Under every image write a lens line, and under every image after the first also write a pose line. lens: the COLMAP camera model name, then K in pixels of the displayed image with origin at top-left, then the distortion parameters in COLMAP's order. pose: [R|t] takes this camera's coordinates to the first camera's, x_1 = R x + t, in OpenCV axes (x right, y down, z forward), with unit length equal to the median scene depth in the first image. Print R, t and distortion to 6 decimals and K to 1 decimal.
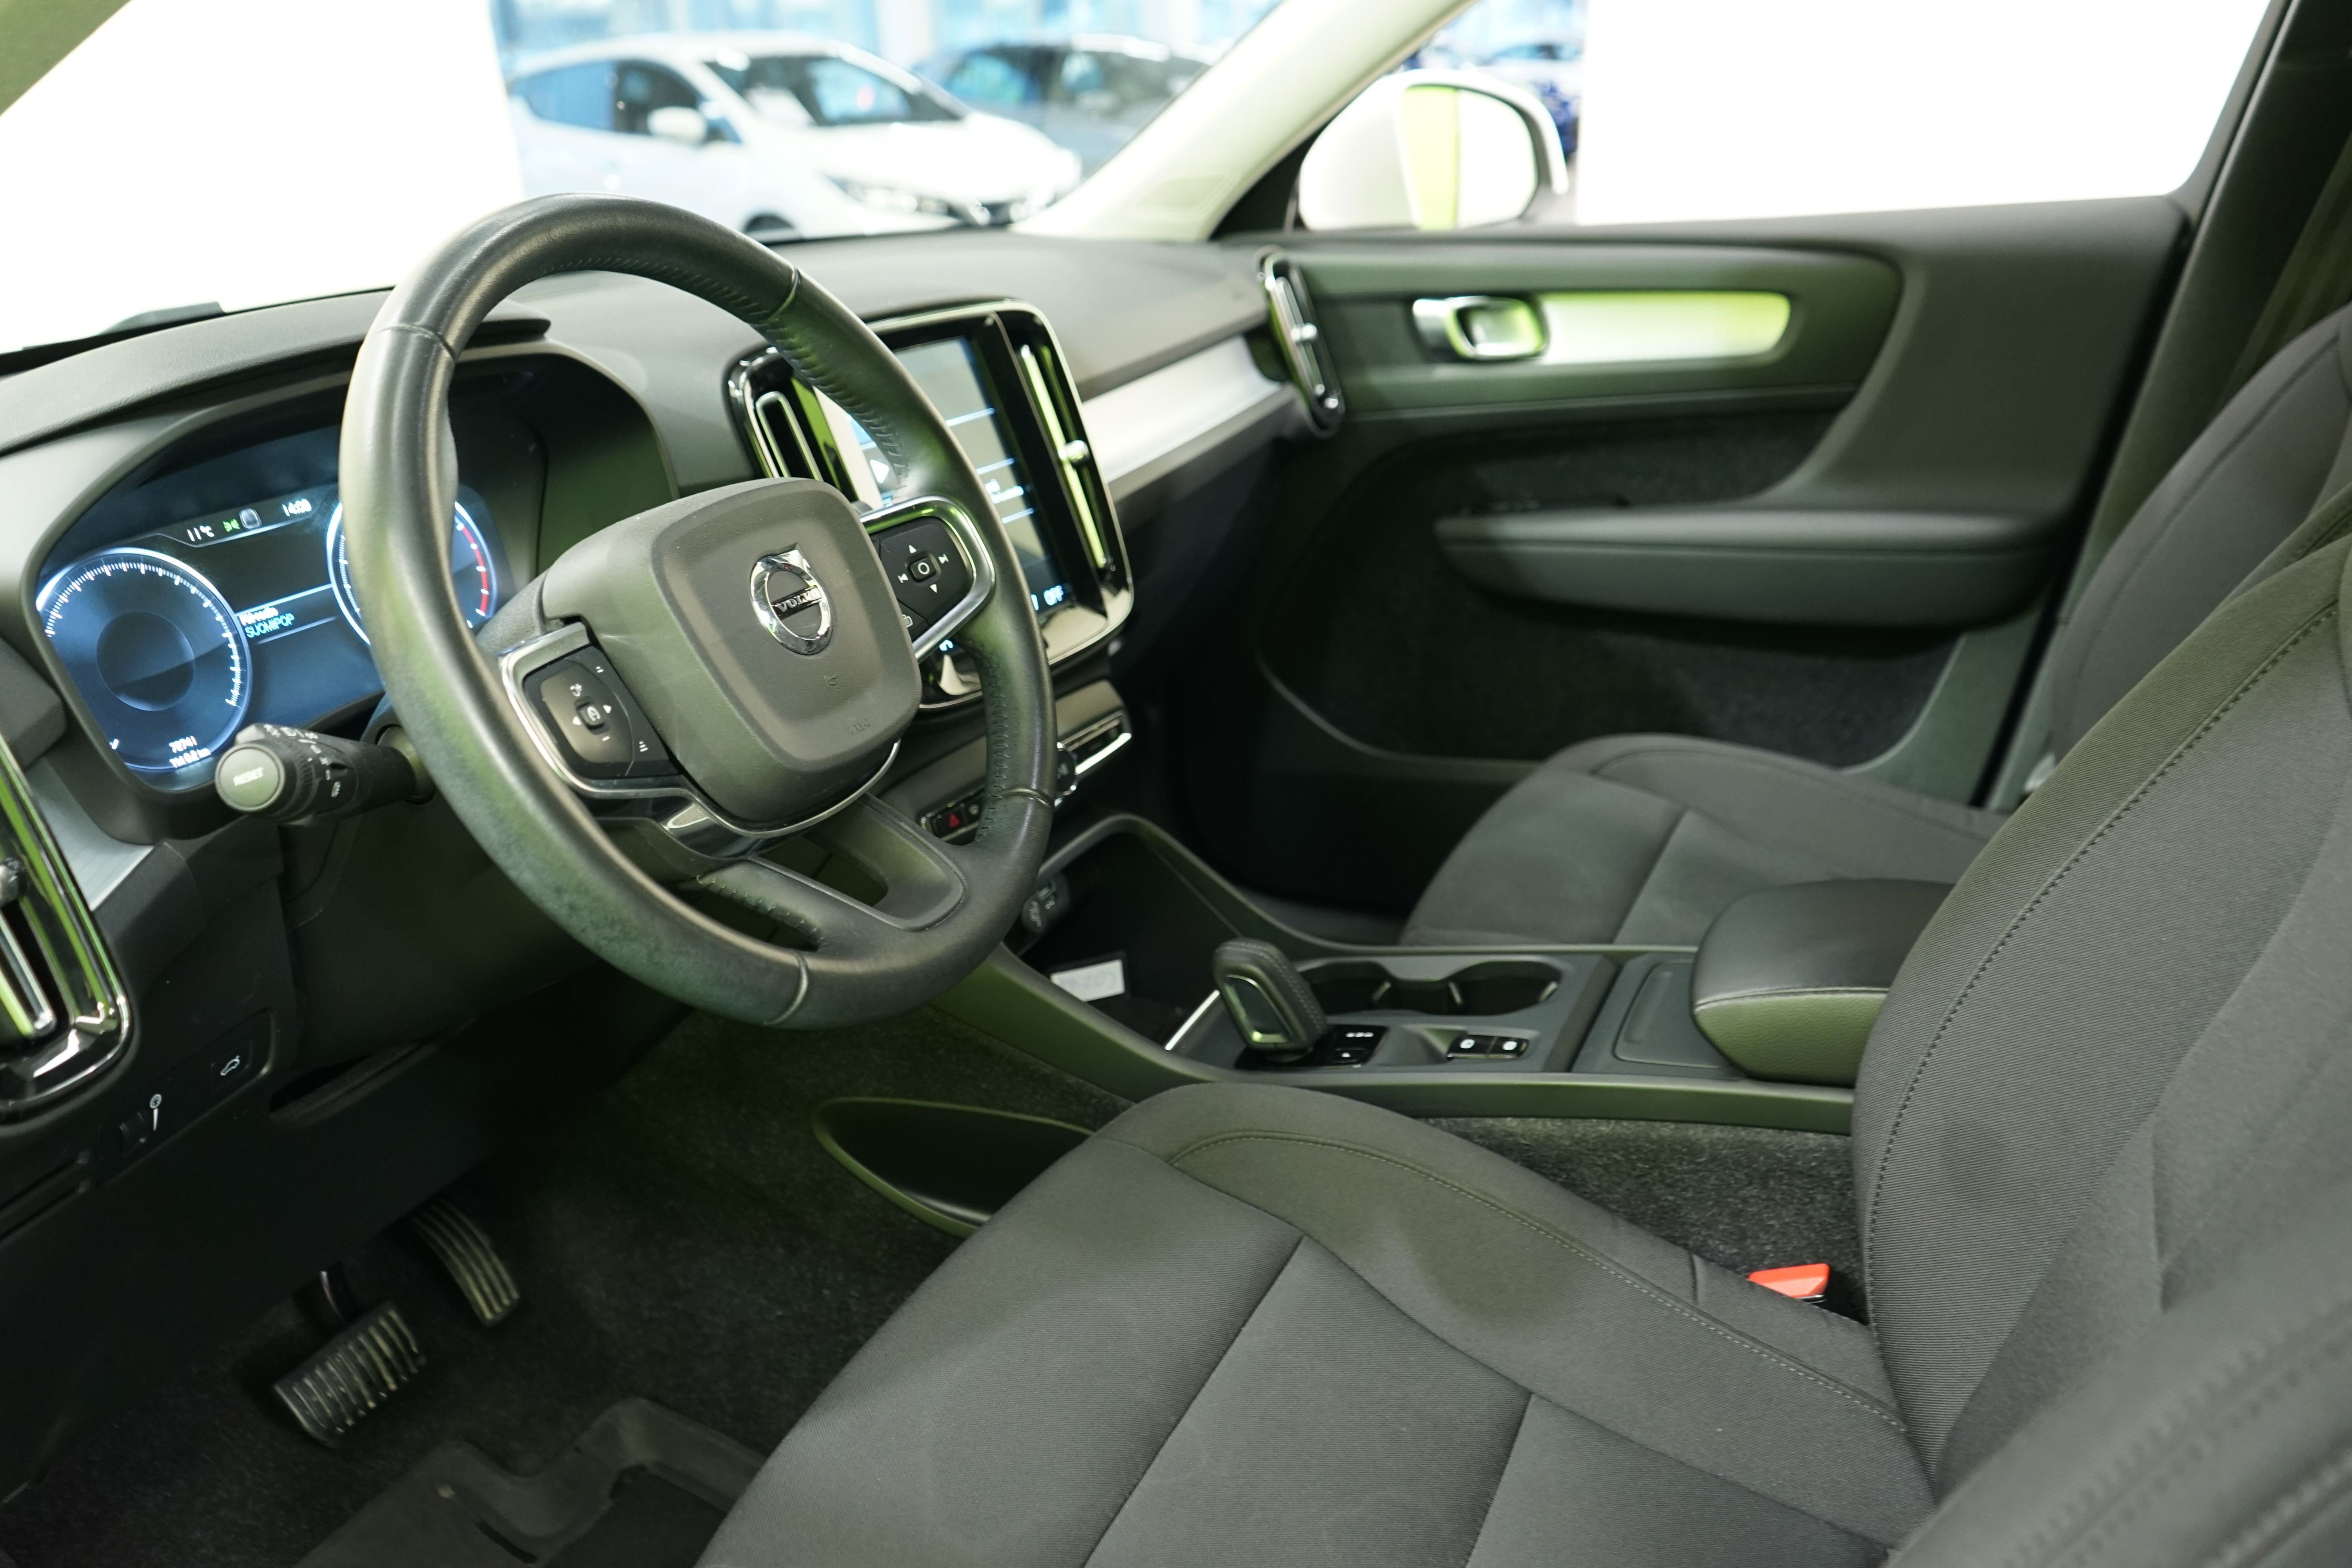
lens RADIAL K [[1906.7, 0, 1176.0], [0, 1906.7, 784.0], [0, 0, 1]] dist [0.012631, 0.009770]
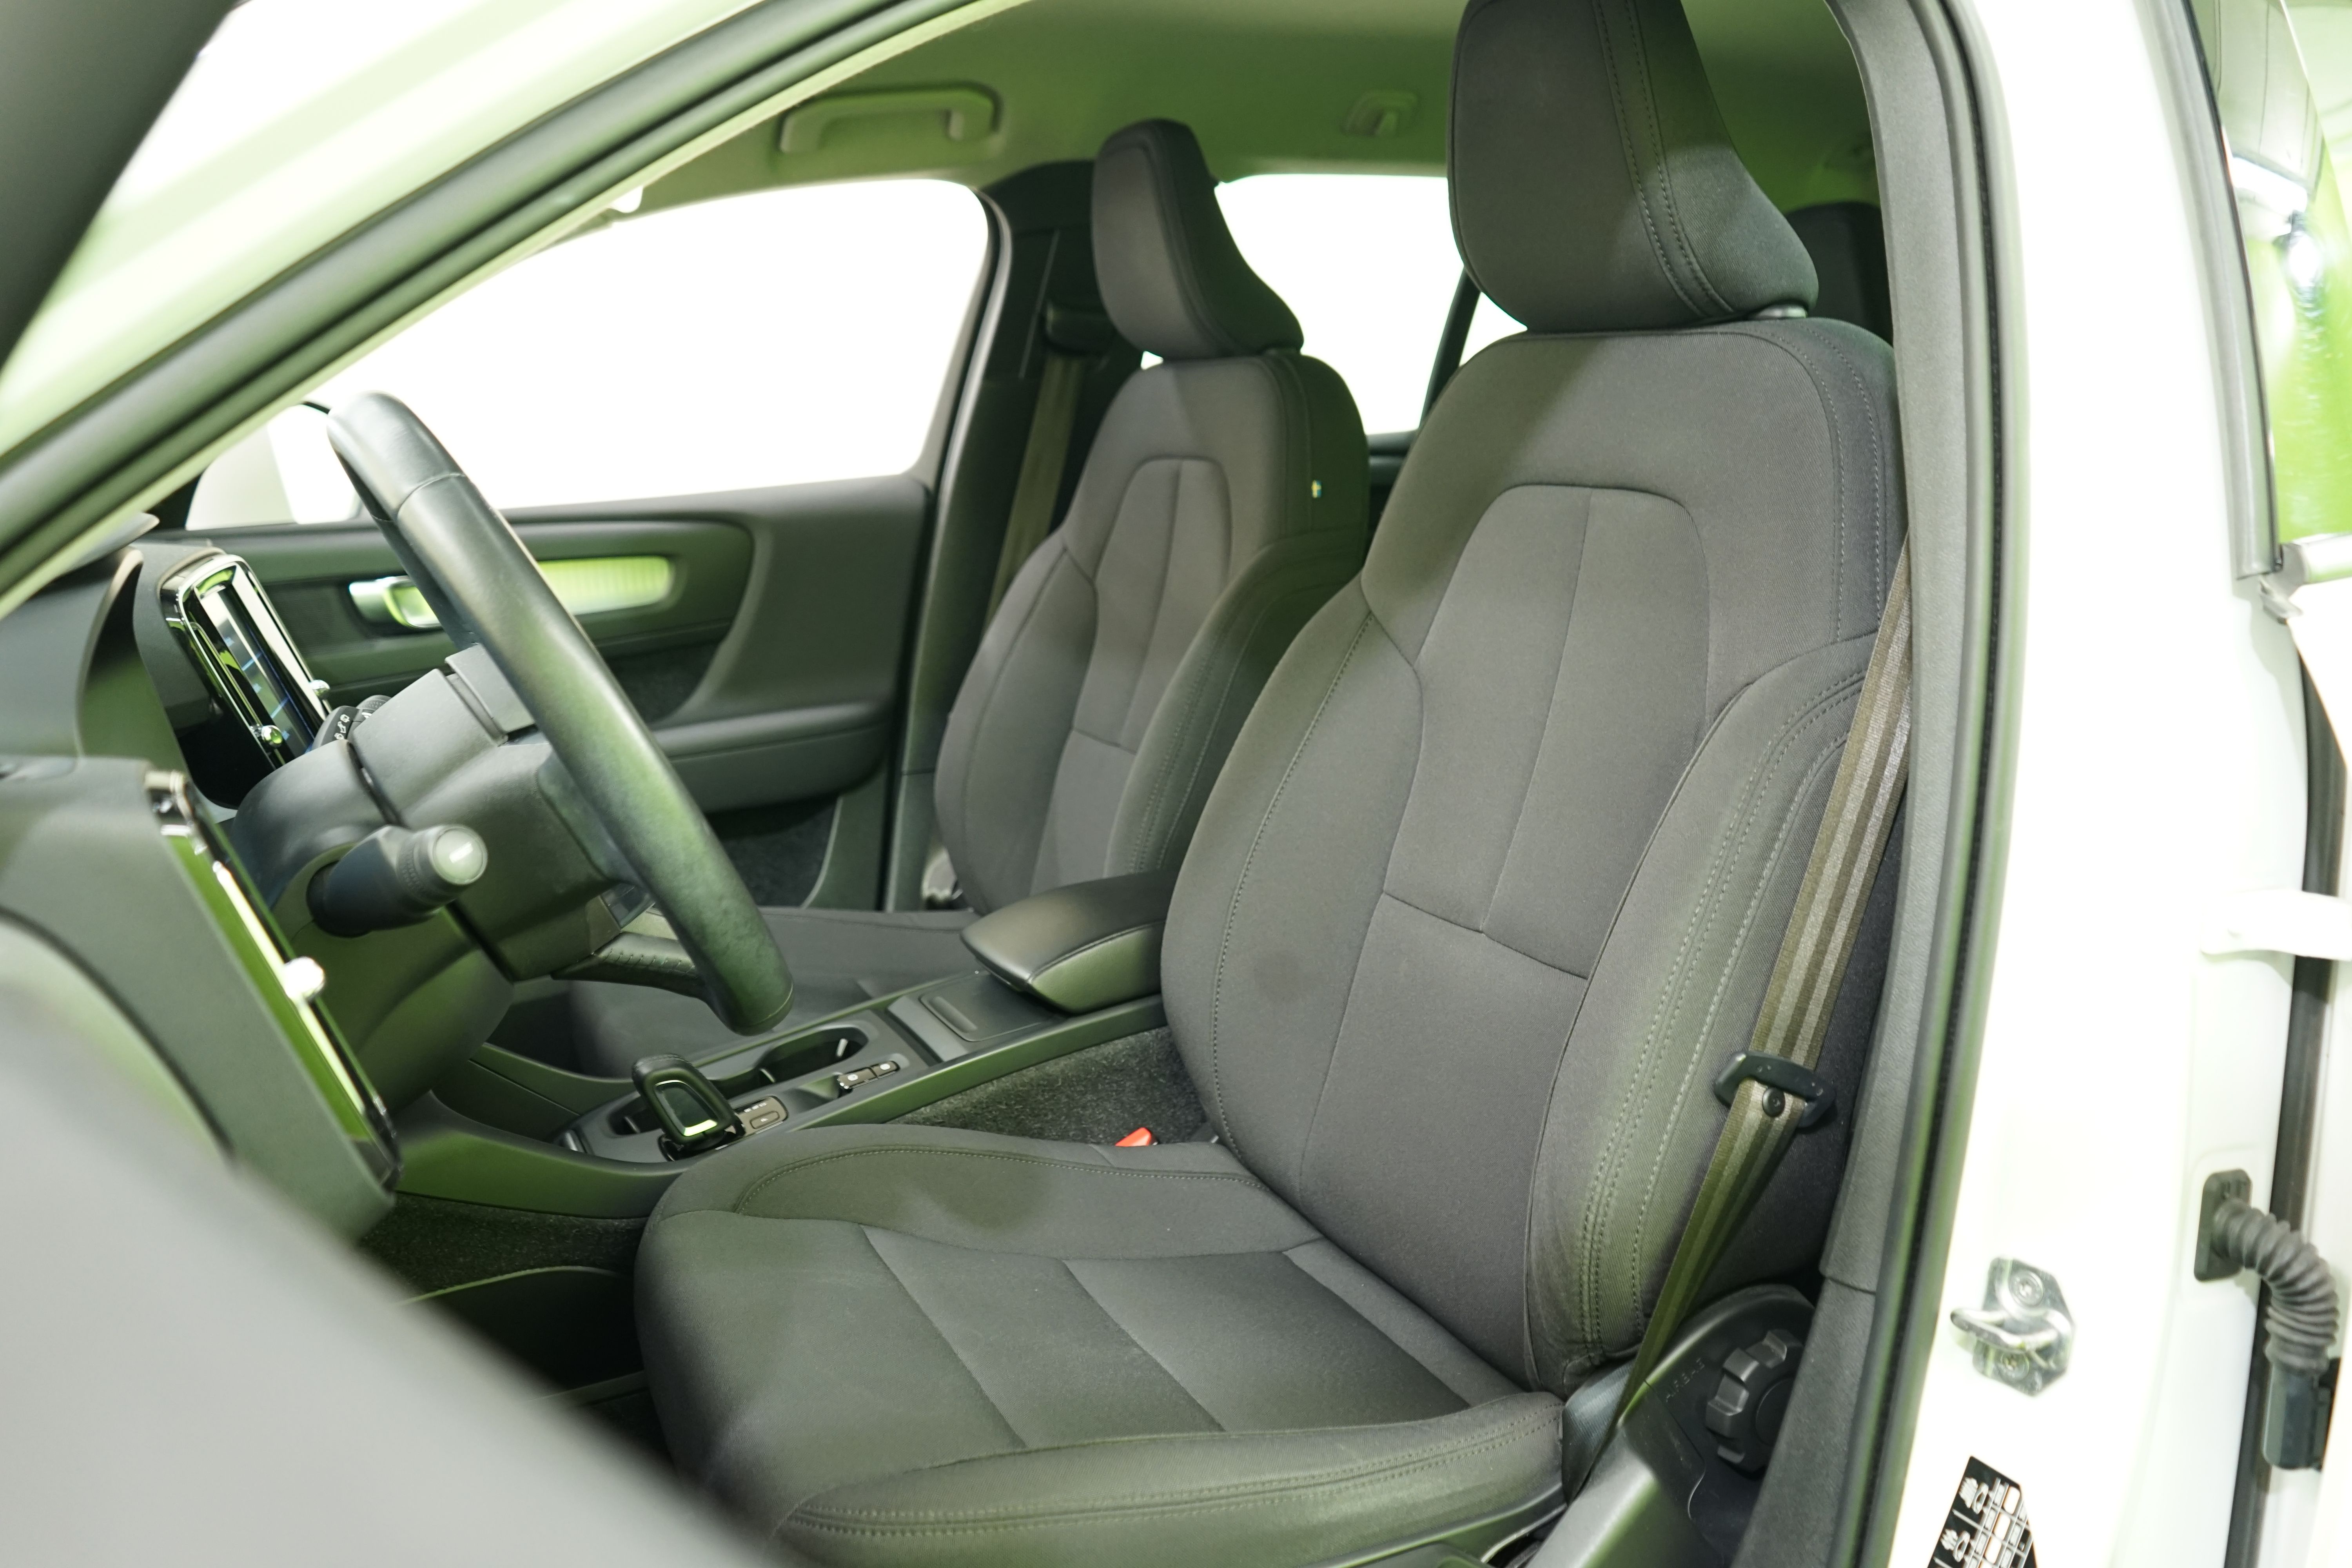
lens RADIAL K [[1906.7, 0, 1176.0], [0, 1906.7, 784.0], [0, 0, 1]] dist [0.012631, 0.009770]
pose [[0.640994, -0.138716, 0.754907, -0.507414], [0.279164, 0.958307, -0.060948, 0.067782], [-0.714978, 0.249810, 0.652994, -0.027937]]
